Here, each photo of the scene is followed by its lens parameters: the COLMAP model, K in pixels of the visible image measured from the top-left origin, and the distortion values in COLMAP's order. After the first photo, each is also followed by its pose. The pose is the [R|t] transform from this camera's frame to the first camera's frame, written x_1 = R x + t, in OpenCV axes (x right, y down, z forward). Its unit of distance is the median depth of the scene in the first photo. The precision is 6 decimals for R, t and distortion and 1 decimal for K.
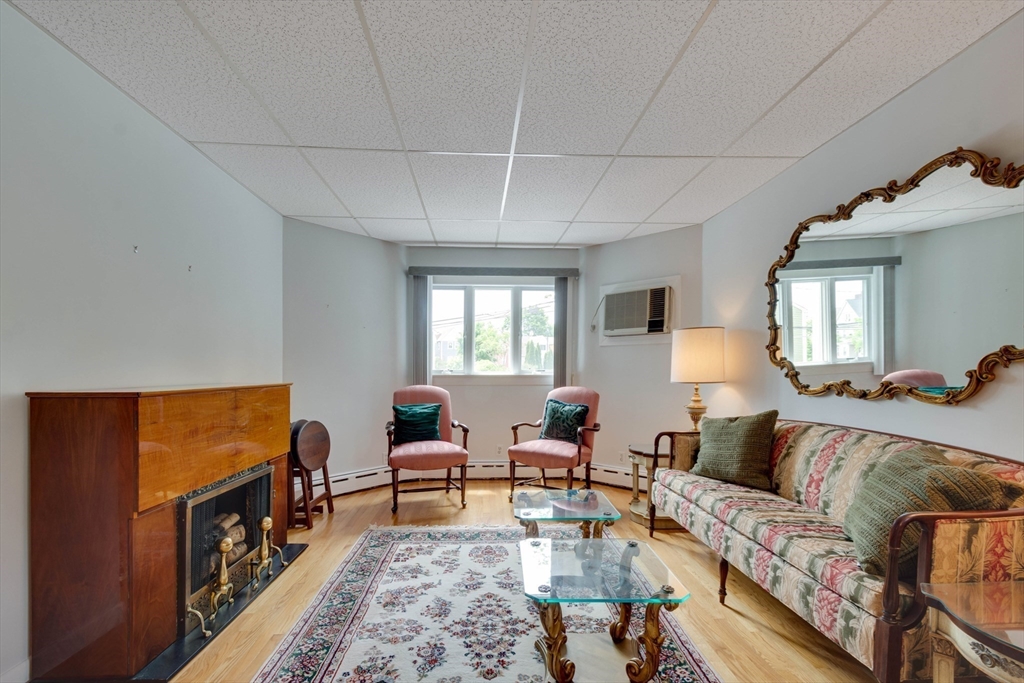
lens RADIAL K [[451.9, 0, 512.6], [0, 451.9, 365.9], [0, 0, 1]] dist [0.000422, -0.000037]
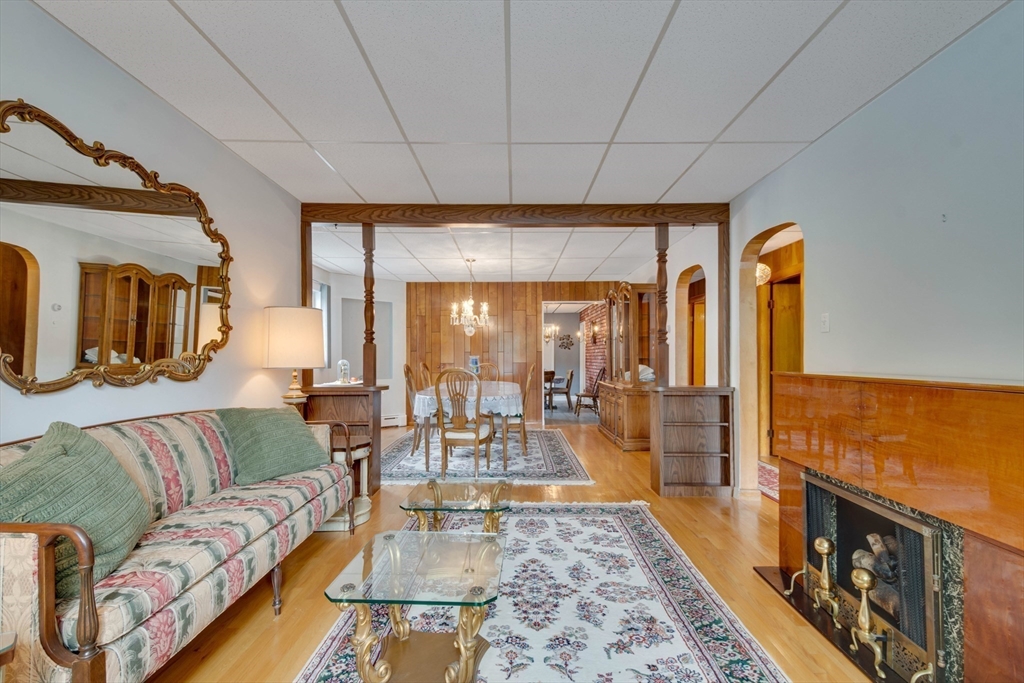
lens RADIAL K [[451.9, 0, 512.6], [0, 451.9, 365.9], [0, 0, 1]] dist [0.000422, -0.000037]
pose [[-0.997192, -0.003465, 0.074810, -0.040513], [-0.002856, 0.999962, 0.008248, 0.012512], [-0.074835, 0.008012, -0.997164, 1.109167]]
